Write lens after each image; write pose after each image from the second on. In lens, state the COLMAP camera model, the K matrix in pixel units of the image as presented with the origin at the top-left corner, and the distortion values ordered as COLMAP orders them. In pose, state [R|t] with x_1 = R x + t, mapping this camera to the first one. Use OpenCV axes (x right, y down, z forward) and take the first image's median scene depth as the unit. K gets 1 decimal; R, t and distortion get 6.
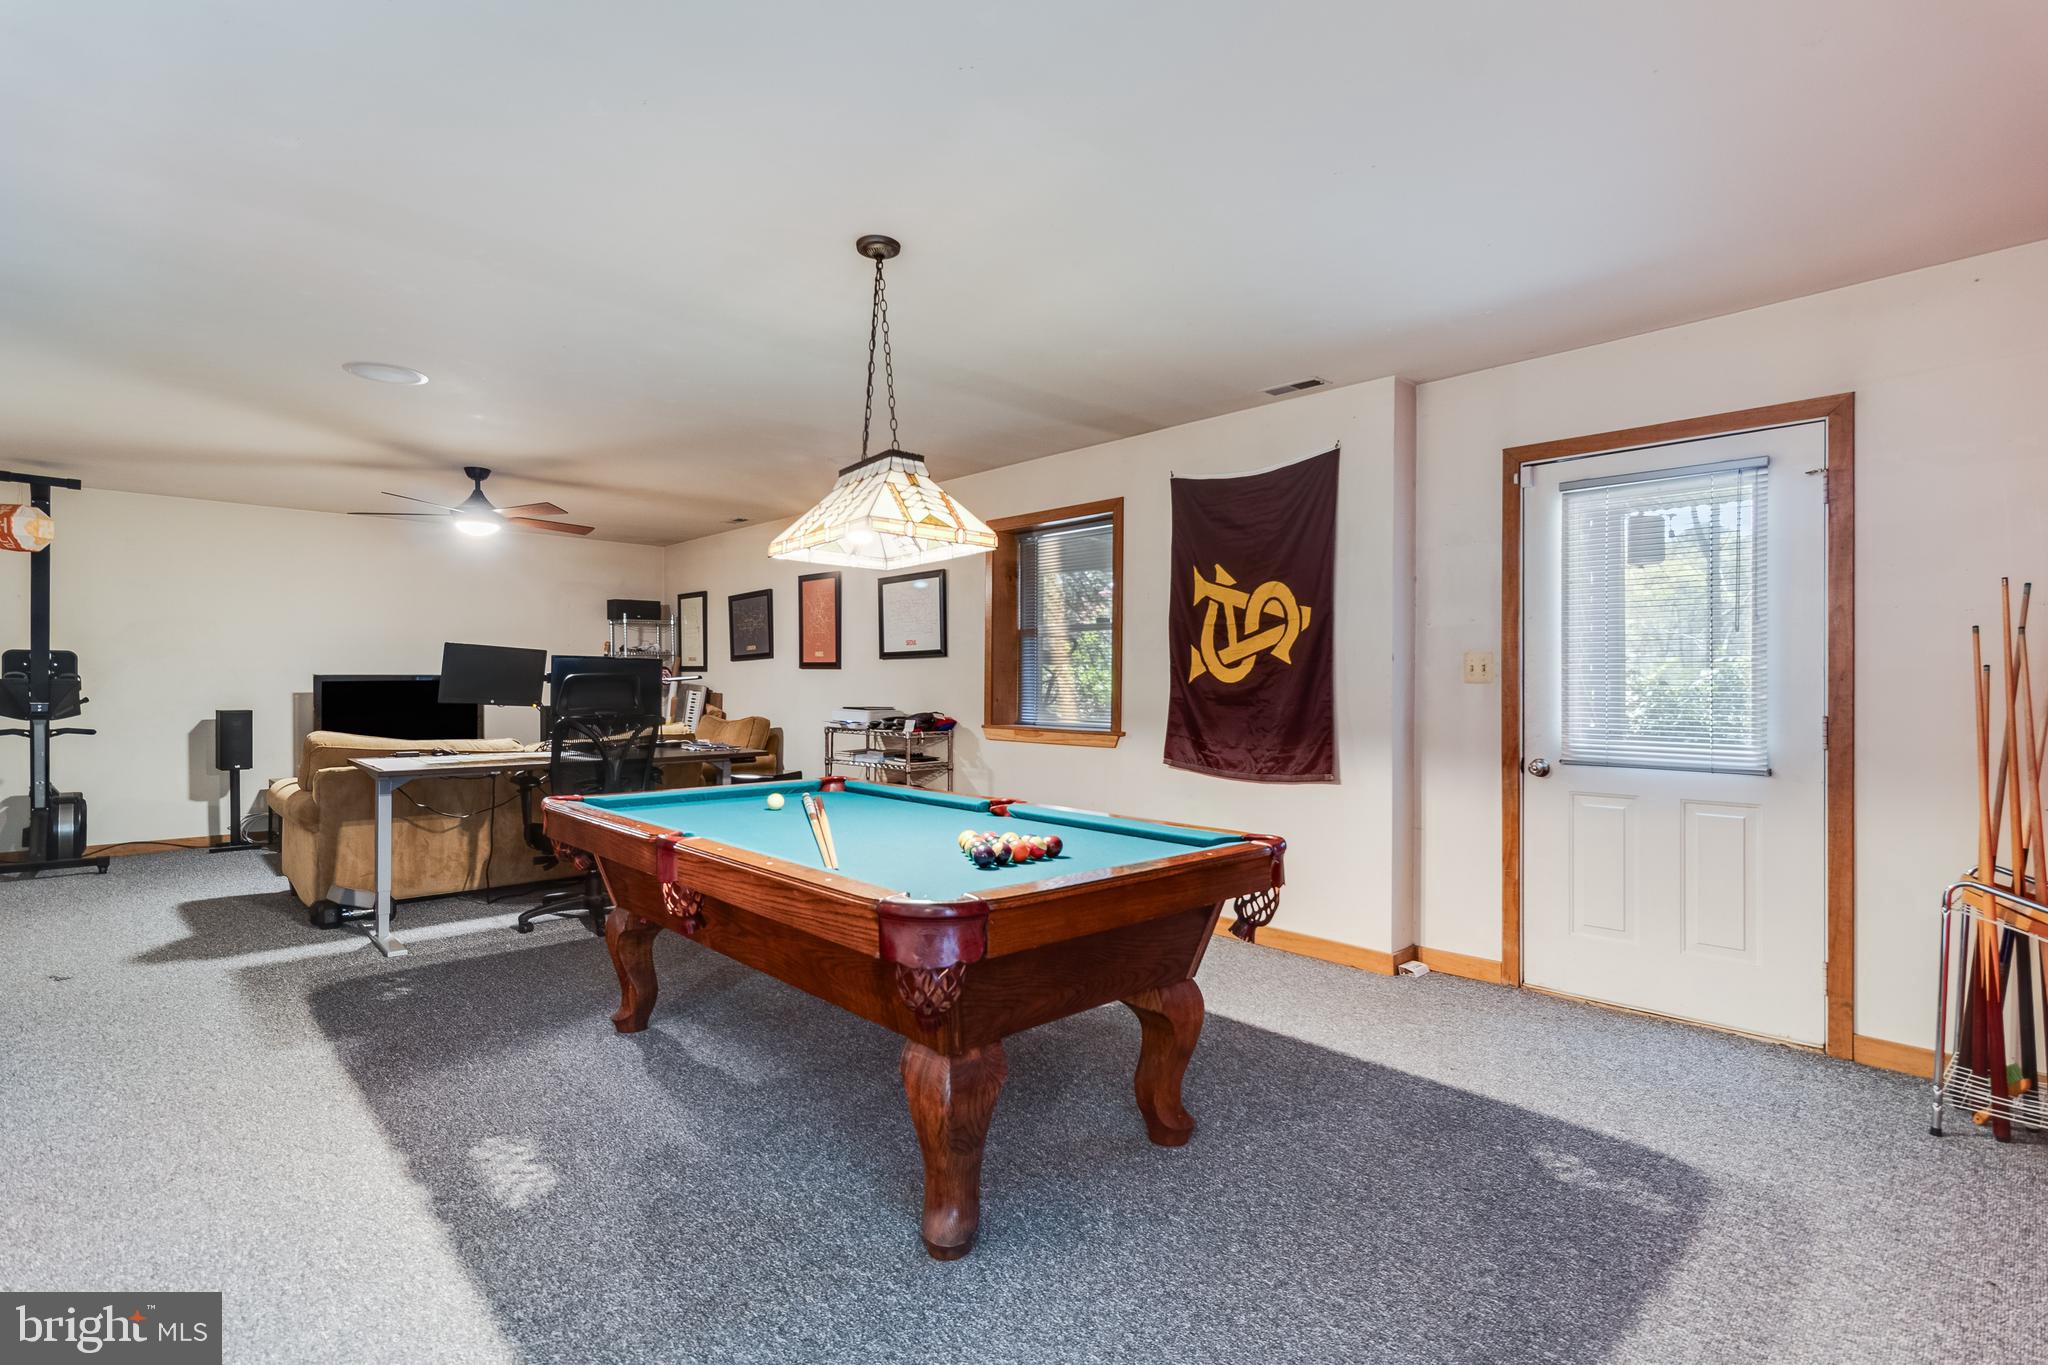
lens RADIAL K [[944.0, 0, 1031.3], [0, 944.0, 658.8], [0, 0, 1]] dist [0.004855, 0.000847]
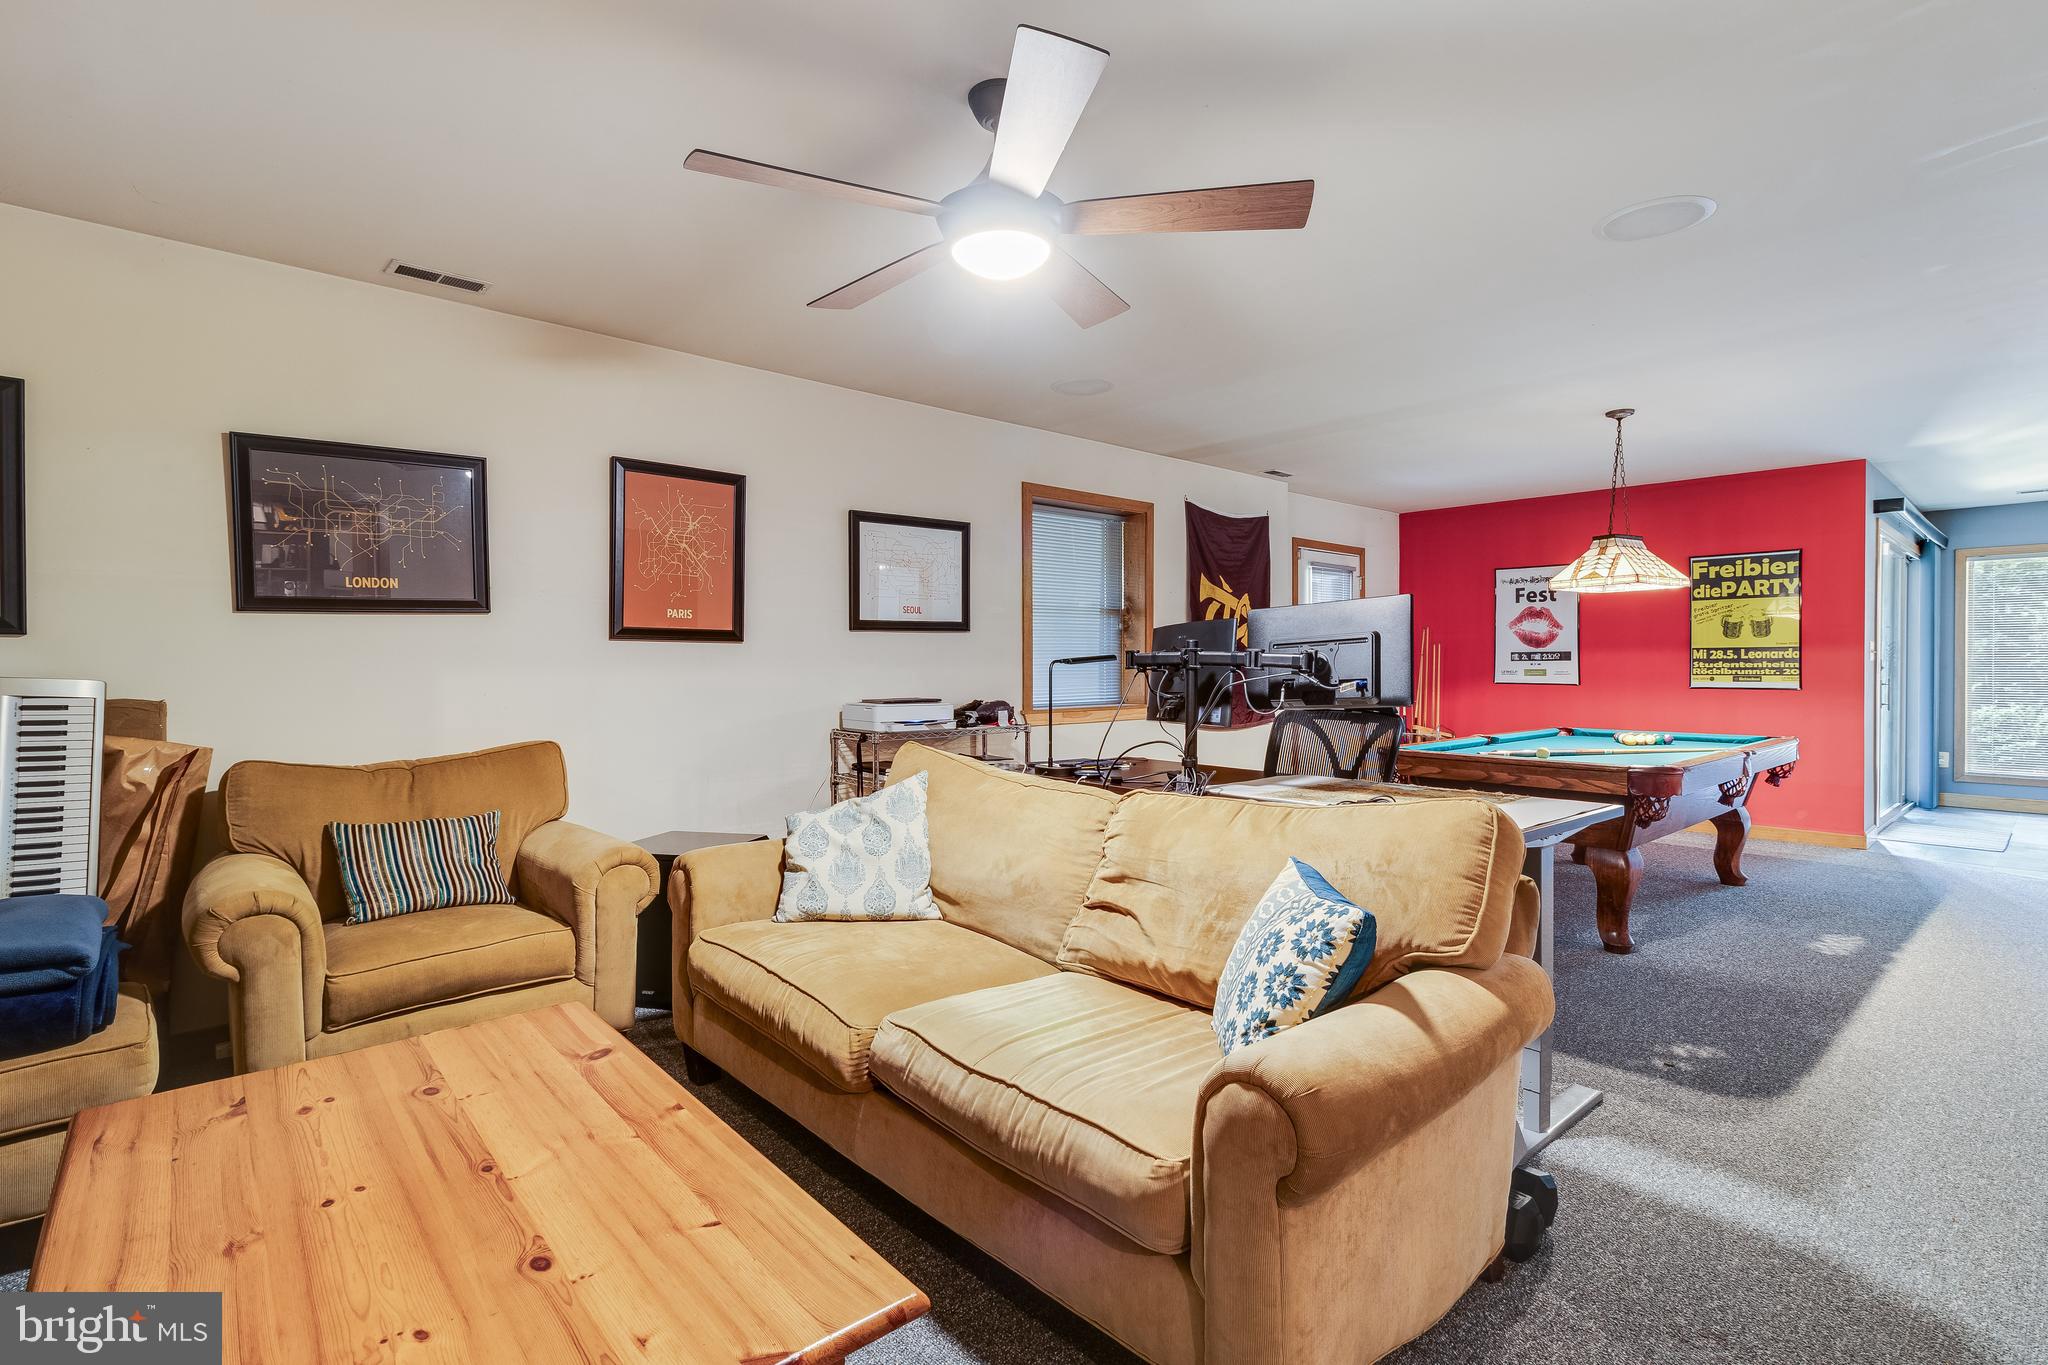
lens RADIAL K [[944.0, 0, 1031.3], [0, 944.0, 658.8], [0, 0, 1]] dist [0.004855, 0.000847]
pose [[0.051521, -0.000864, 0.998672, -1.147270], [-0.021692, 0.999763, 0.001984, 0.023666], [-0.998436, -0.021765, 0.051490, 1.167384]]
